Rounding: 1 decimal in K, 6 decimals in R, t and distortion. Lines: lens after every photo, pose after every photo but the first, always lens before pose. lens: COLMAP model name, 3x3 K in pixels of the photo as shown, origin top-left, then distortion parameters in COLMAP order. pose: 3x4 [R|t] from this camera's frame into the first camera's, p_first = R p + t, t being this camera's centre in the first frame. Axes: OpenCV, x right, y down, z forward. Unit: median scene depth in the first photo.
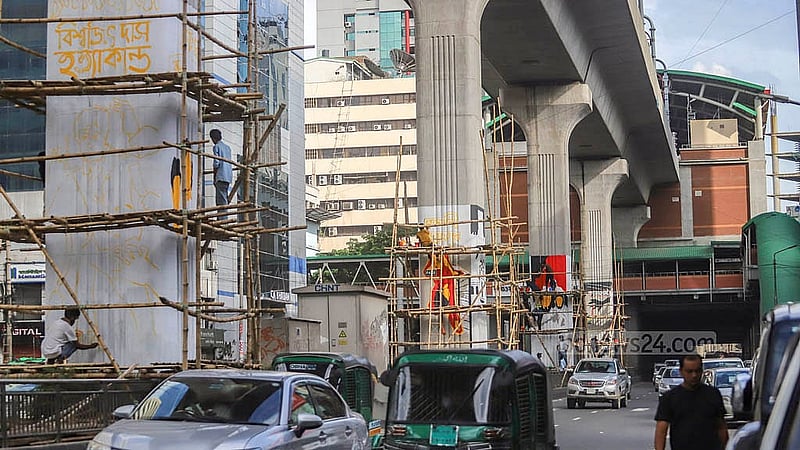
lens RADIAL K [[1634.6, 0, 400.0], [0, 1634.6, 225.0], [0, 0, 1]] dist [-0.412518, 0.011680]
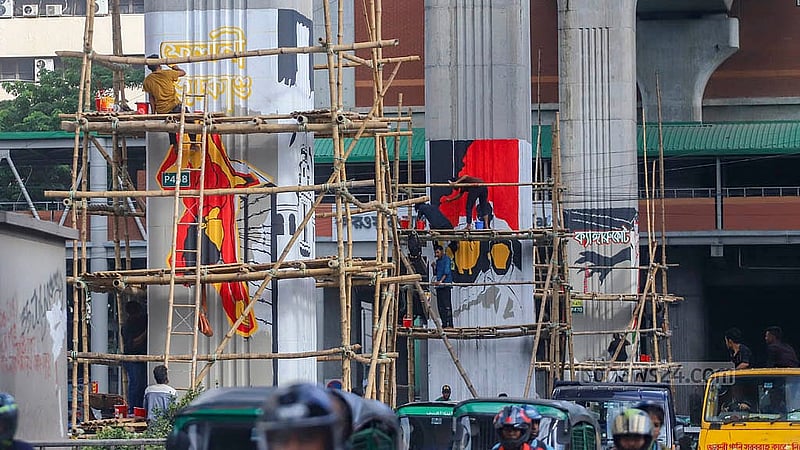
lens RADIAL K [[2391.7, 0, 400.0], [0, 2391.7, 225.0], [0, 0, 1]] dist [-0.038642, 0.116744]
pose [[0.995793, 0.011590, 0.090897, 0.020711], [-0.015163, 0.999135, 0.038724, 0.017284], [-0.090370, -0.039939, 0.995107, 0.423285]]
